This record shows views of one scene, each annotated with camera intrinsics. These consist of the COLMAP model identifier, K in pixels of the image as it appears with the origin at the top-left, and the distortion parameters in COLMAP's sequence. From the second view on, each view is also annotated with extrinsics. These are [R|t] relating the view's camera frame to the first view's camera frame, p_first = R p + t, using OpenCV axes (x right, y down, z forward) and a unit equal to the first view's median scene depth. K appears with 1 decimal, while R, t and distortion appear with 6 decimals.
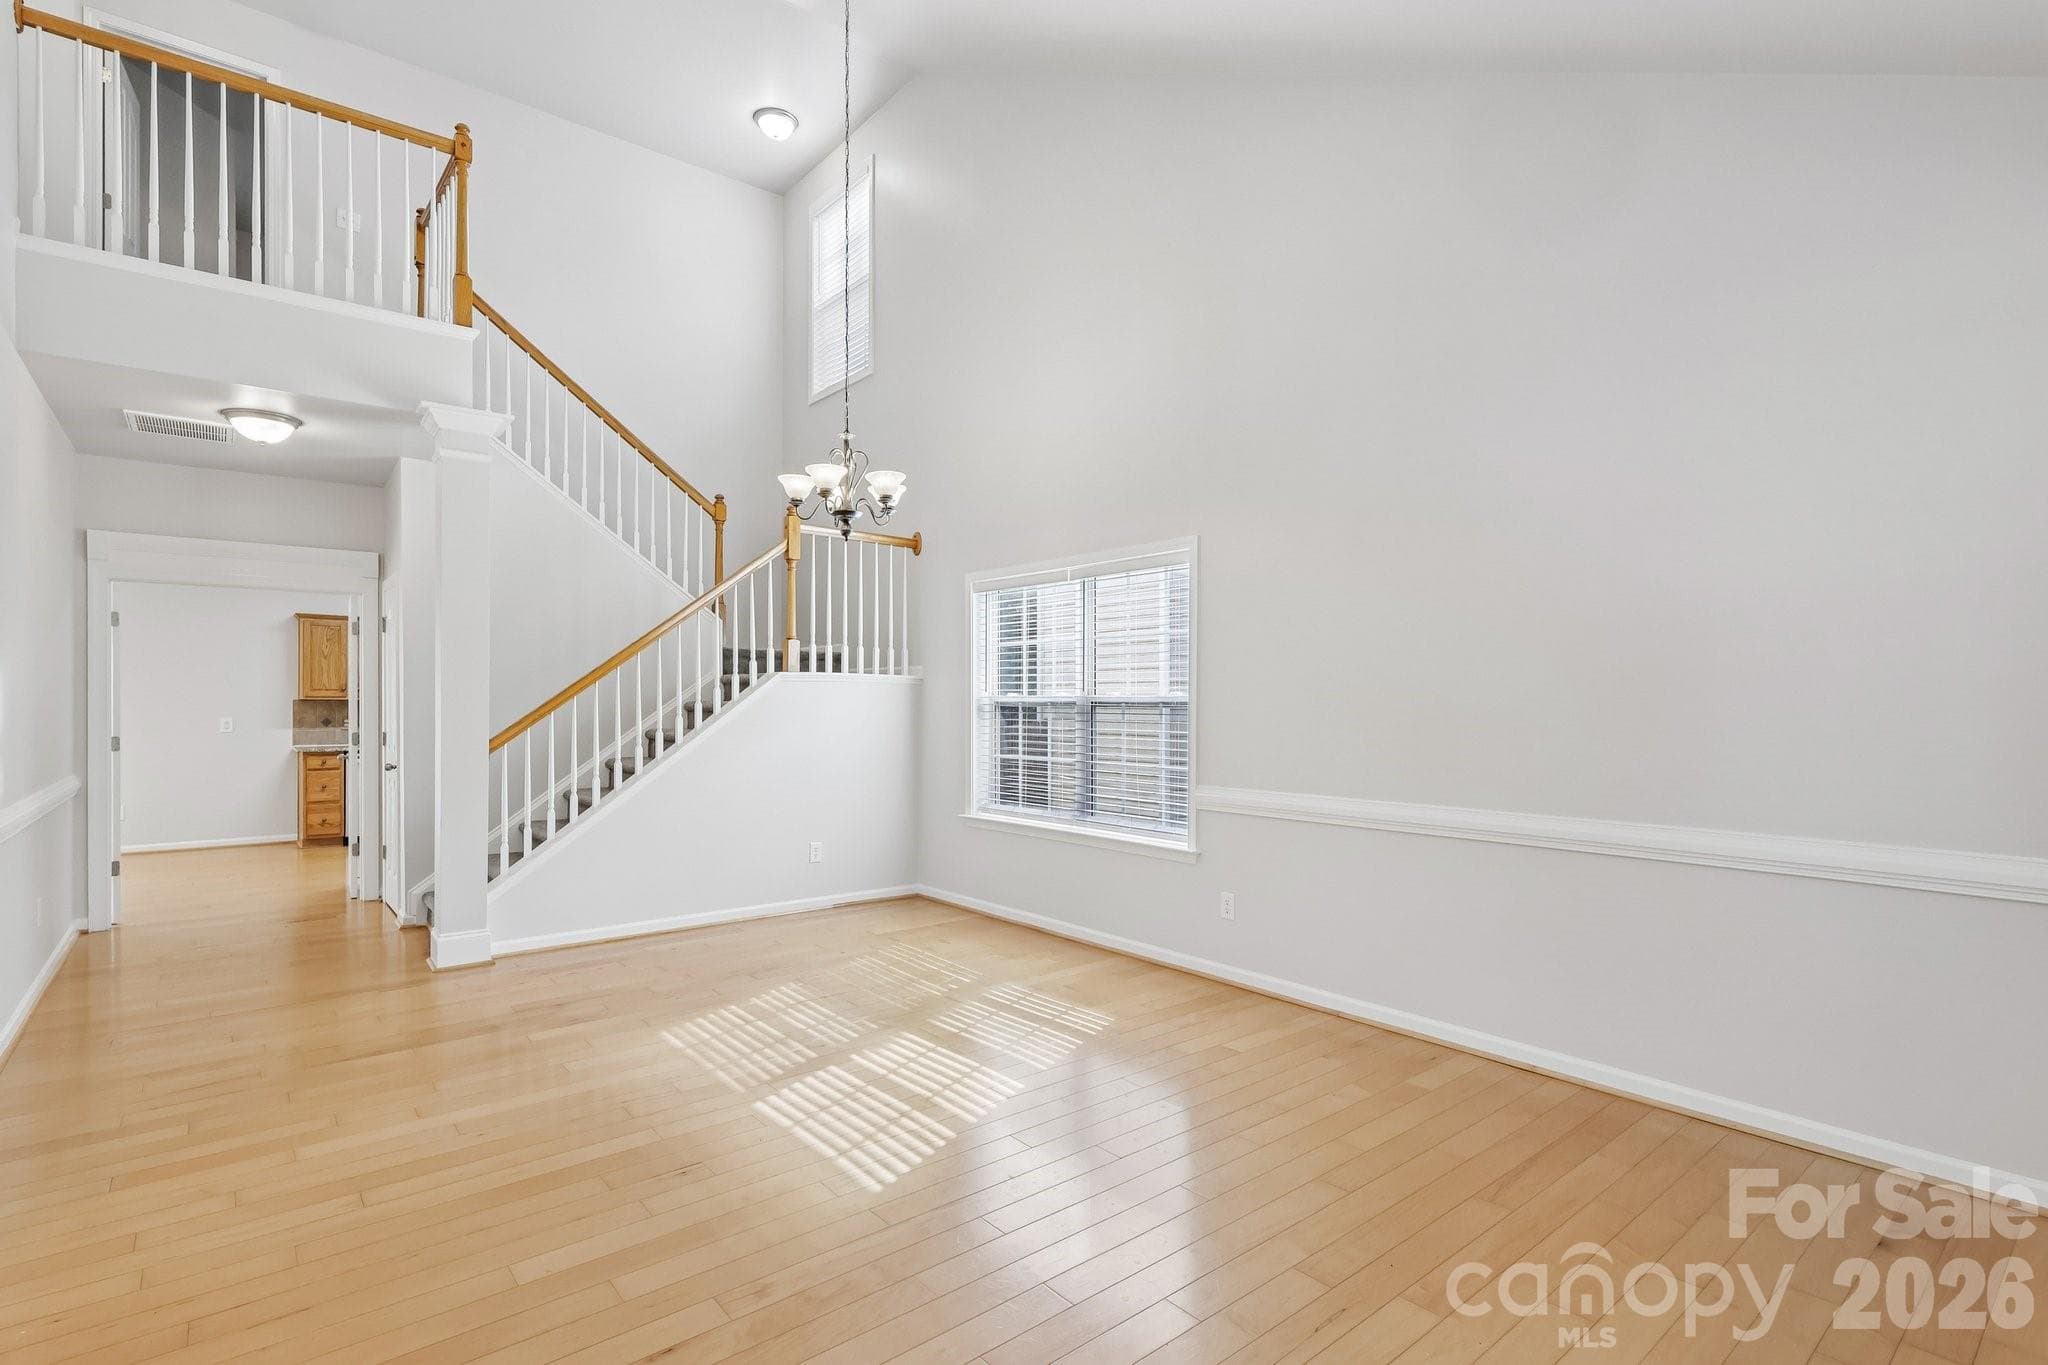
lens RADIAL K [[988.7, 0, 1041.1], [0, 988.7, 700.6], [0, 0, 1]] dist [0.006375, 0.000794]
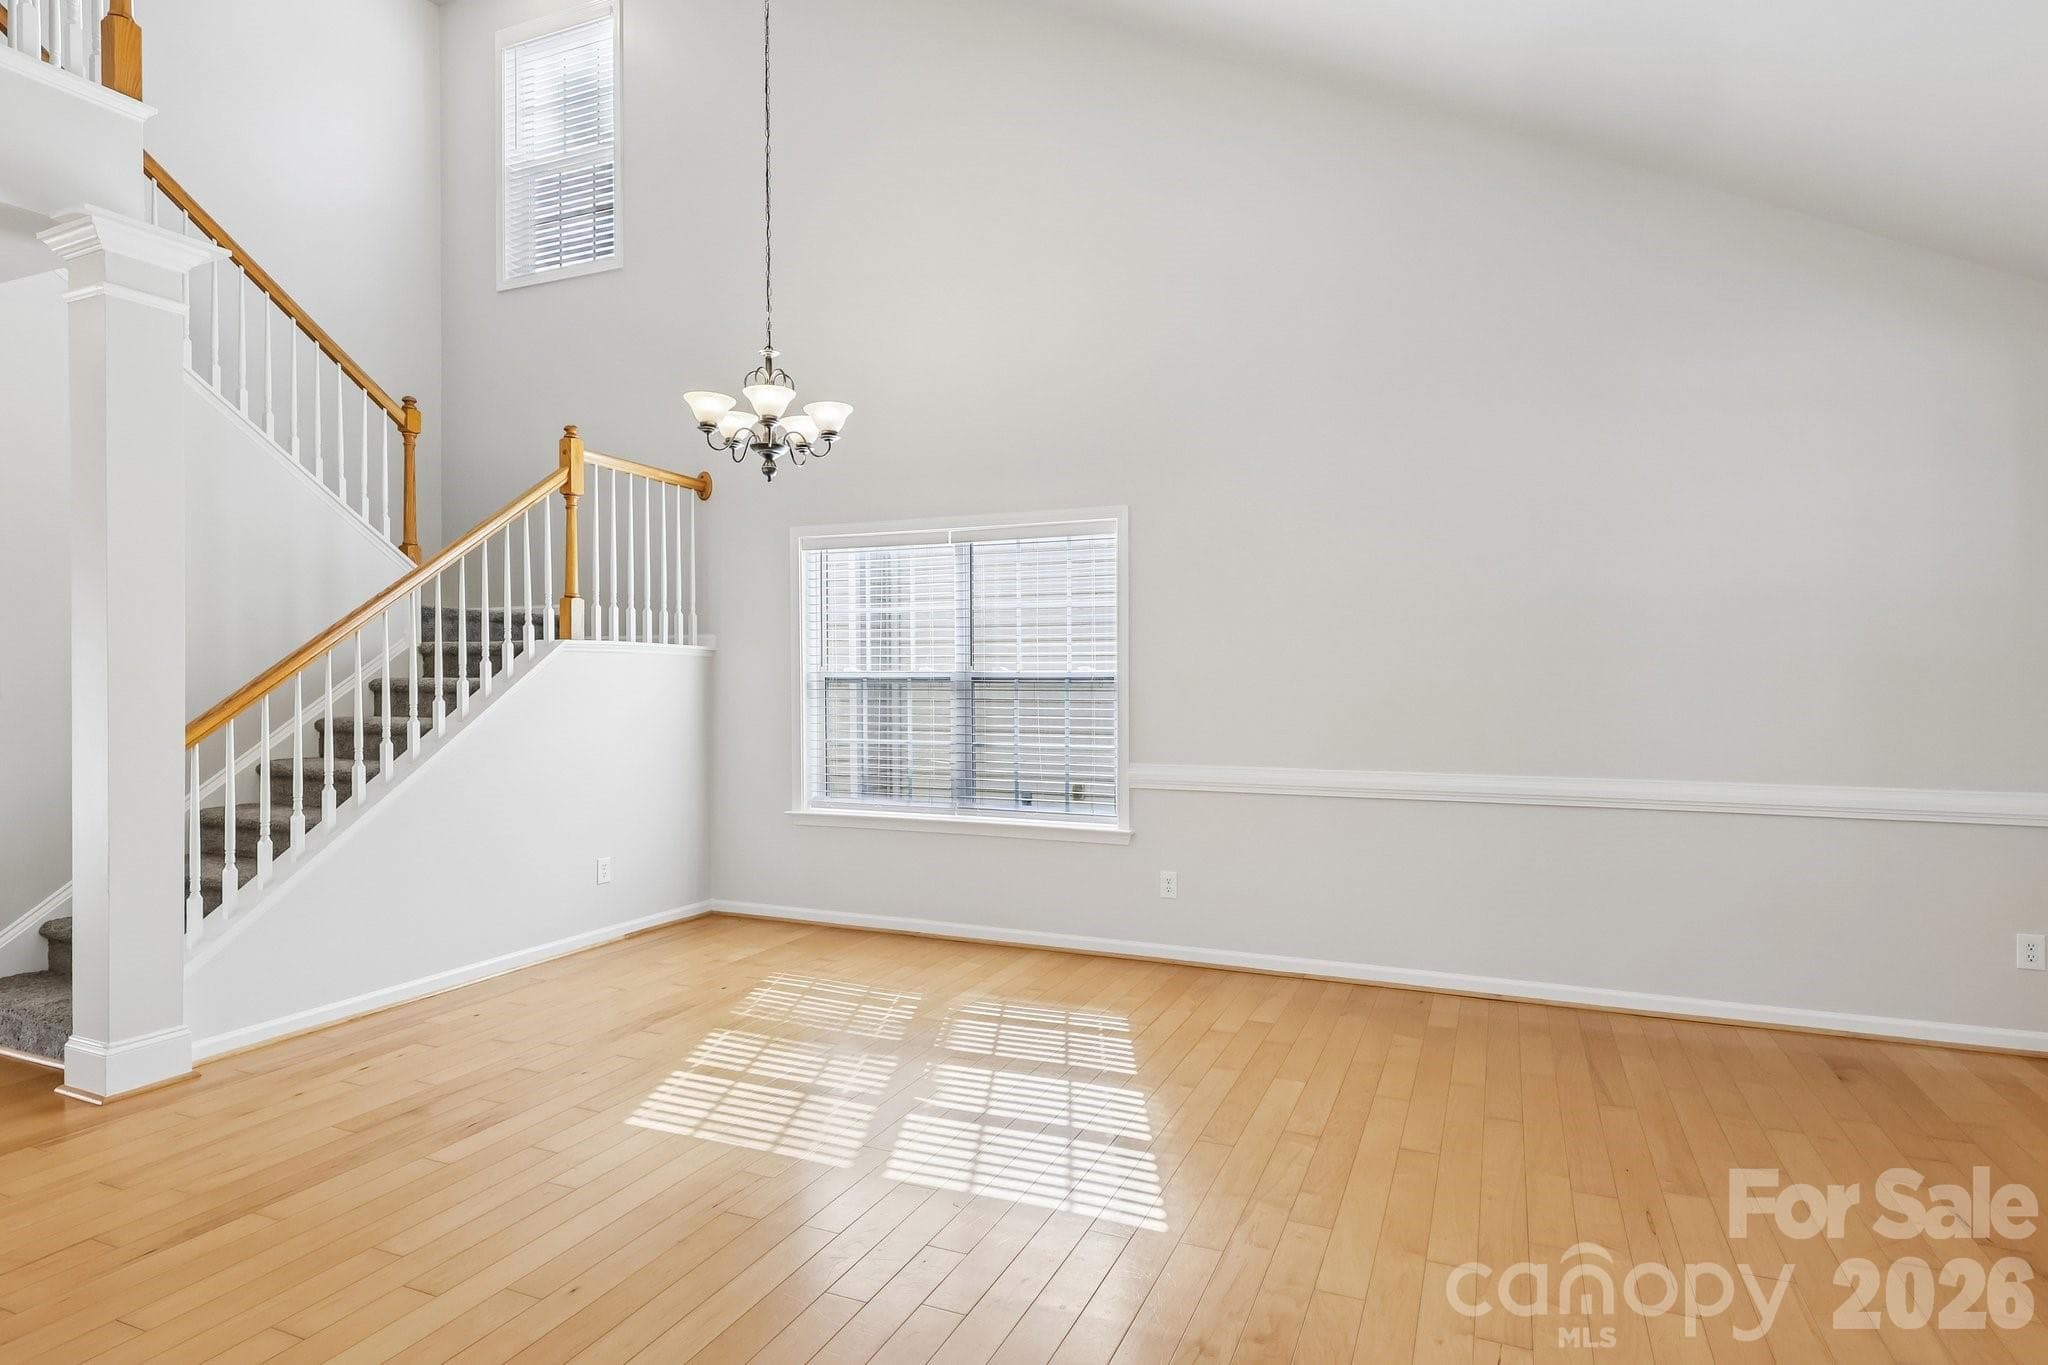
lens RADIAL K [[1069.5, 0, 1066.2], [0, 1069.5, 675.3], [0, 0, 1]] dist [0.002619, 0.001804]
pose [[0.885448, -0.001084, 0.464738, -0.360787], [0.001566, 0.999999, -0.000651, -0.000083], [-0.464736, 0.001304, 0.885448, 0.095897]]
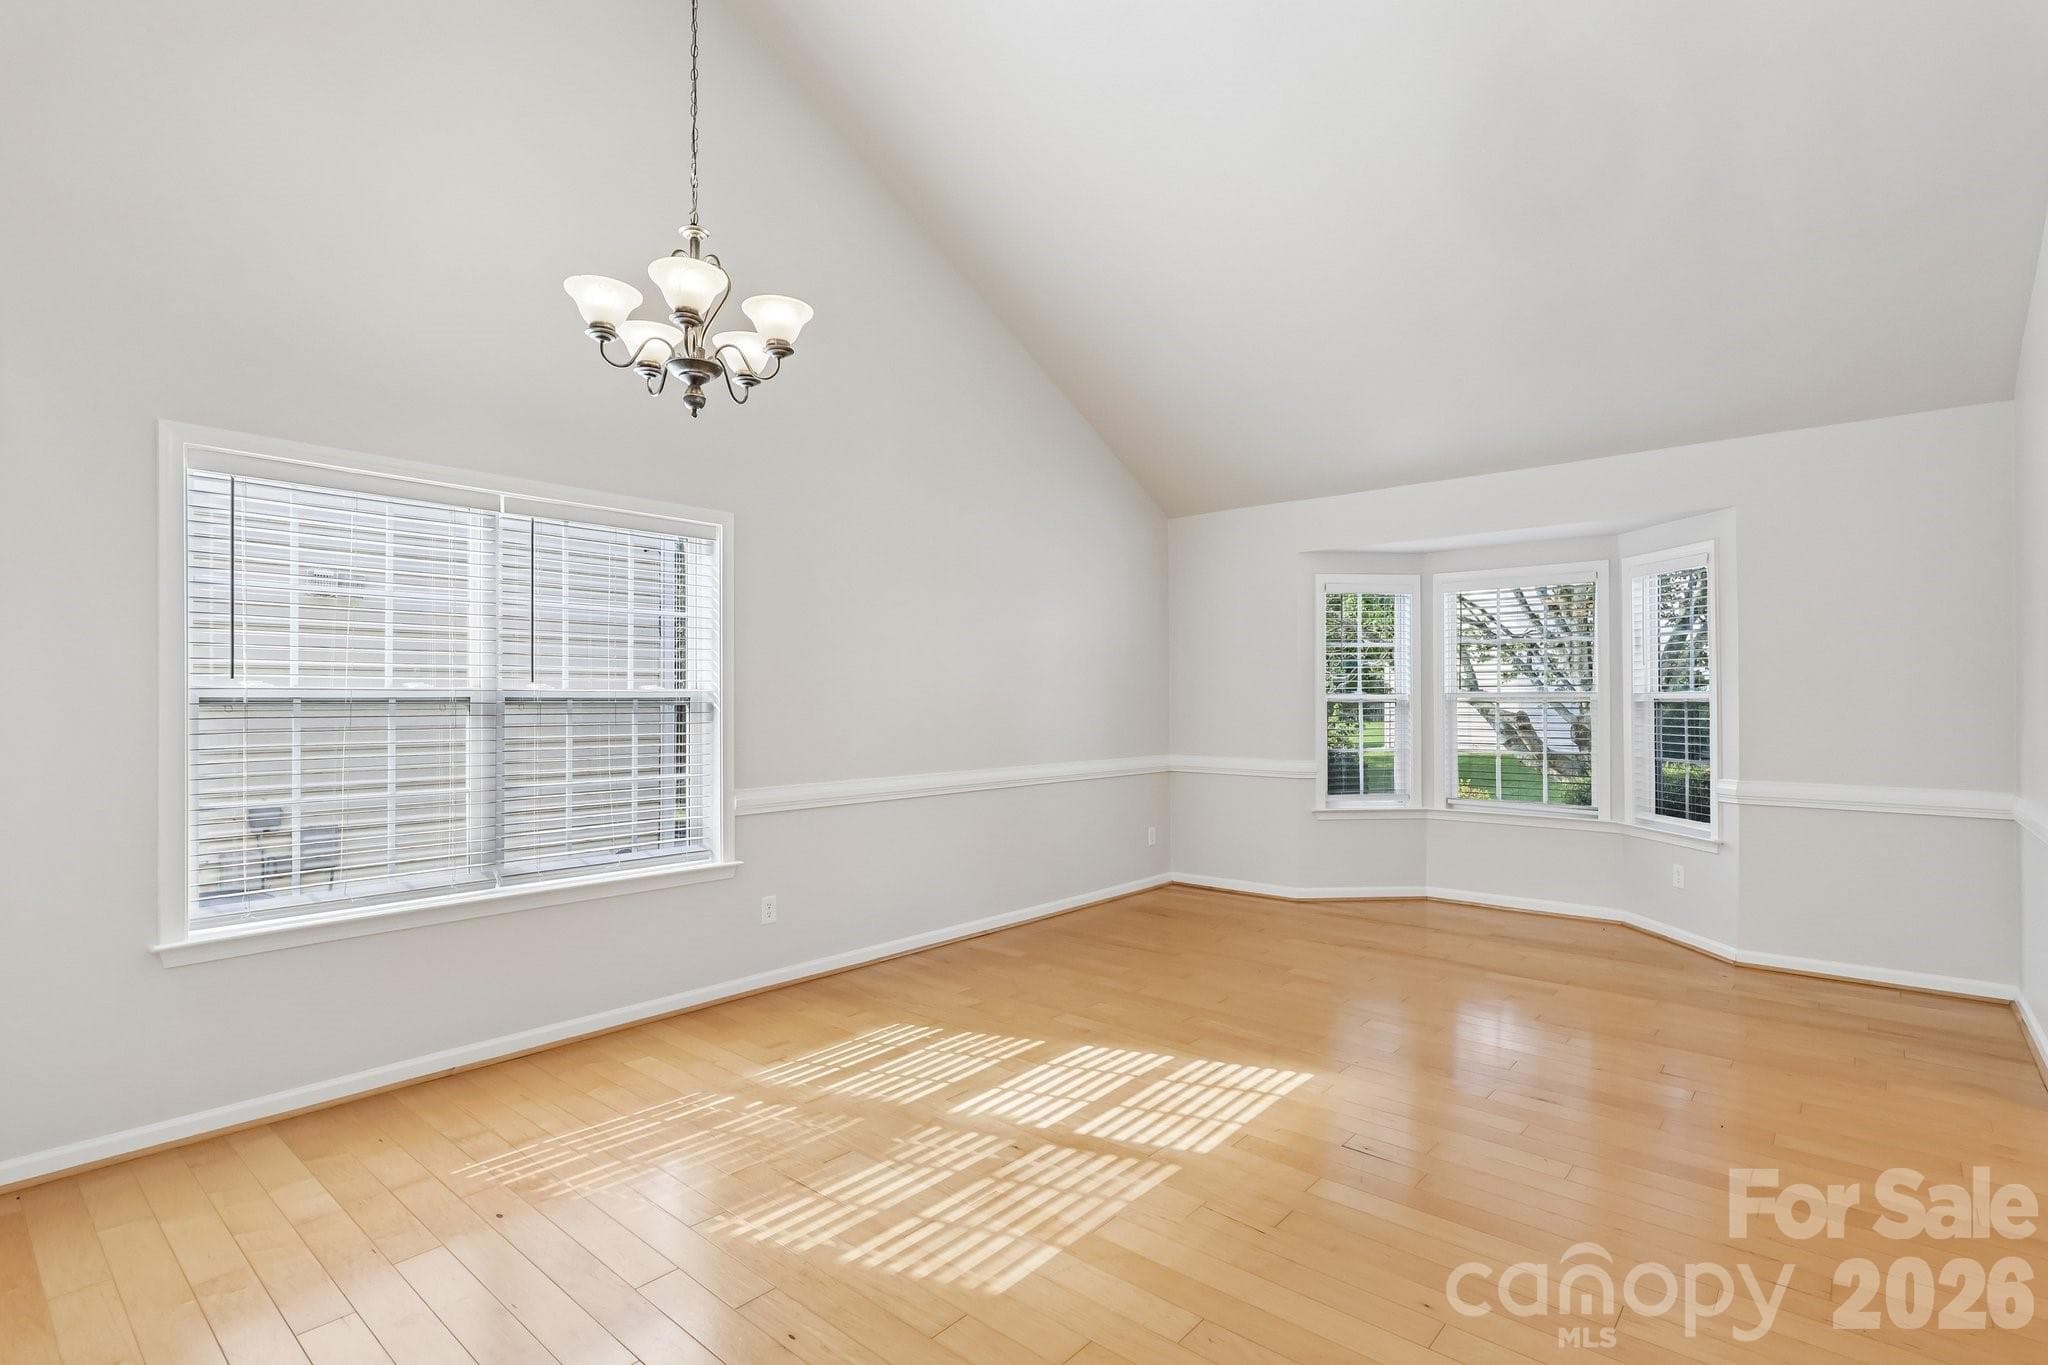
lens RADIAL K [[988.7, 0, 1012.7], [0, 988.7, 682.3], [0, 0, 1]] dist [0.006375, 0.000794]
pose [[-0.160646, 0.016475, 0.986875, -0.731218], [0.000035, 0.999861, -0.016686, 0.002425], [-0.987012, -0.002646, -0.160624, 0.840229]]
